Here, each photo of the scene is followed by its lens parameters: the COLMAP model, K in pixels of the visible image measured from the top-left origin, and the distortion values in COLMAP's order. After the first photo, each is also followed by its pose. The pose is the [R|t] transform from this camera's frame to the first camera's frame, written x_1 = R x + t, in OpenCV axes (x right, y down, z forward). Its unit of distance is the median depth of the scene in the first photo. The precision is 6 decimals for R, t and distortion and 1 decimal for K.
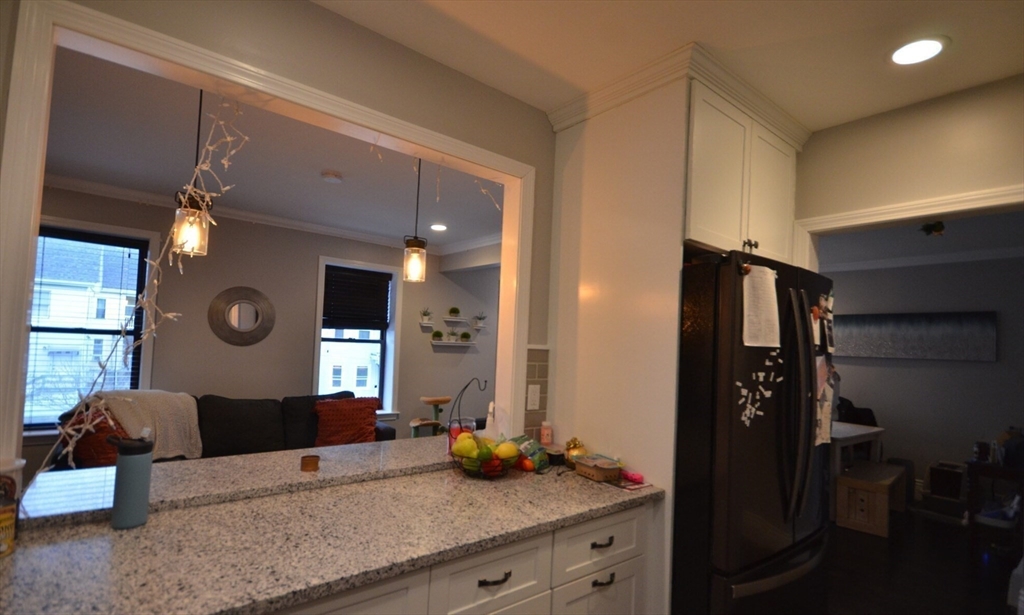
lens RADIAL K [[479.9, 0, 516.4], [0, 479.9, 324.9], [0, 0, 1]] dist [0.002763, 0.000336]
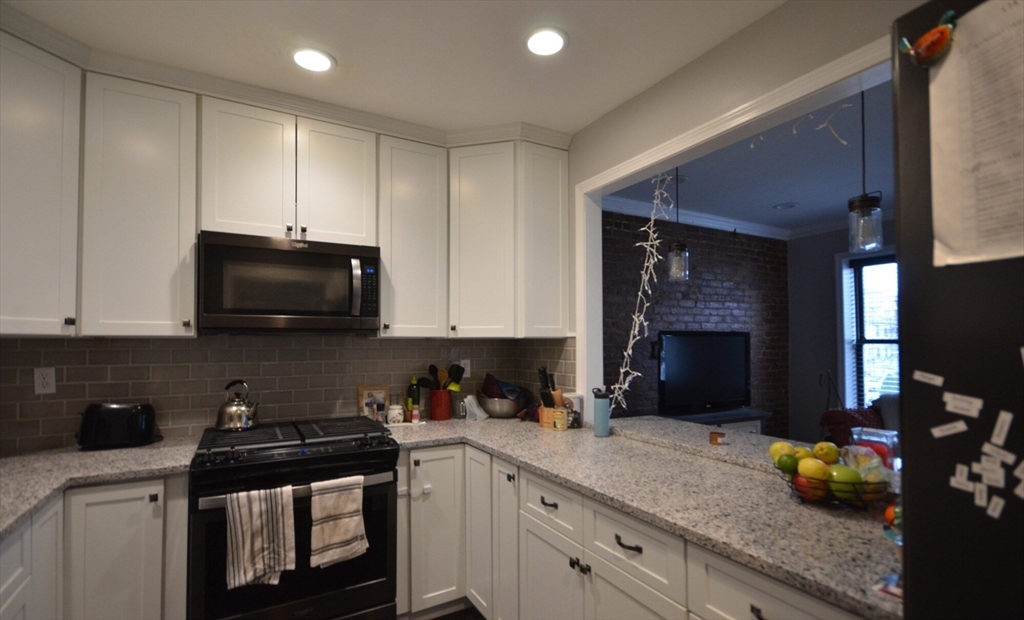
lens RADIAL K [[474.2, 0, 509.7], [0, 474.2, 338.8], [0, 0, 1]] dist [0.014972, -0.012274]
pose [[-0.168507, -0.053586, -0.984243, 0.850542], [0.036678, 0.997489, -0.060587, 0.103217], [0.985018, -0.046309, -0.166118, 0.750237]]
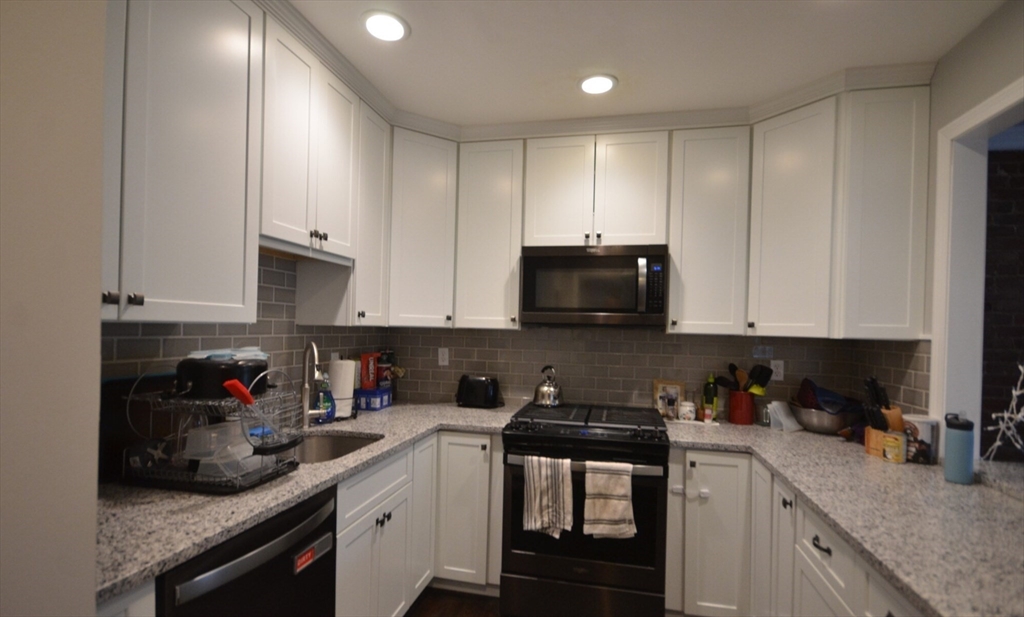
lens RADIAL K [[472.8, 0, 514.1], [0, 472.8, 335.2], [0, 0, 1]] dist [0.000998, -0.001070]
pose [[-0.780303, -0.053648, -0.623096, 0.765749], [-0.032605, 0.998449, -0.045135, 0.082895], [0.624551, -0.014903, -0.780842, 0.970858]]
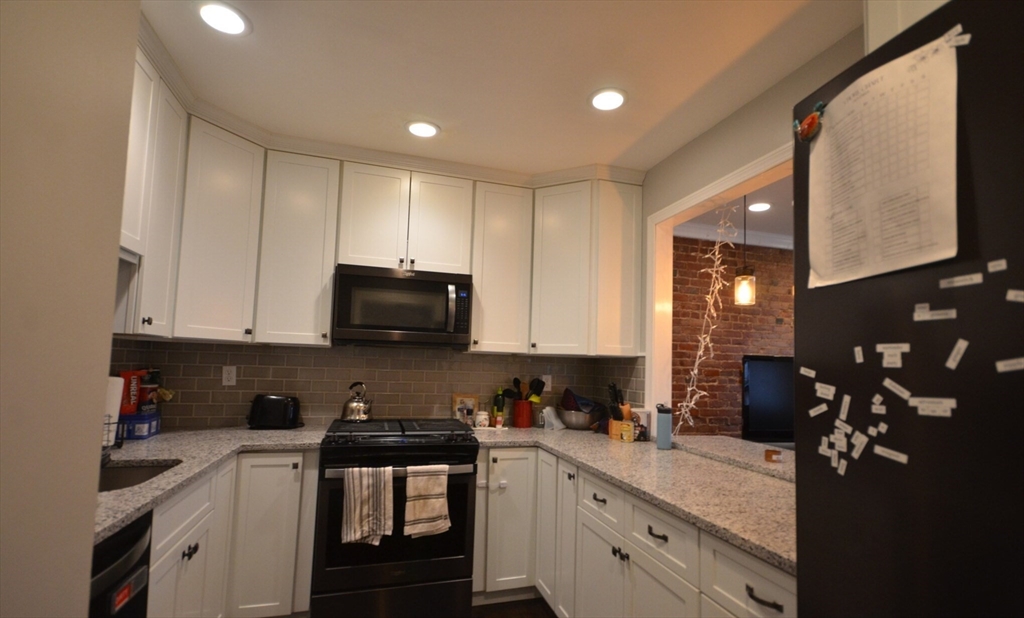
lens RADIAL K [[467.9, 0, 512.5], [0, 467.9, 341.1], [0, 0, 1]] dist [-0.000156, 0.000059]
pose [[-0.378352, -0.105771, -0.919599, 0.981997], [-0.010075, 0.993862, -0.110167, 0.144389], [0.925607, -0.032417, -0.377095, 0.897866]]
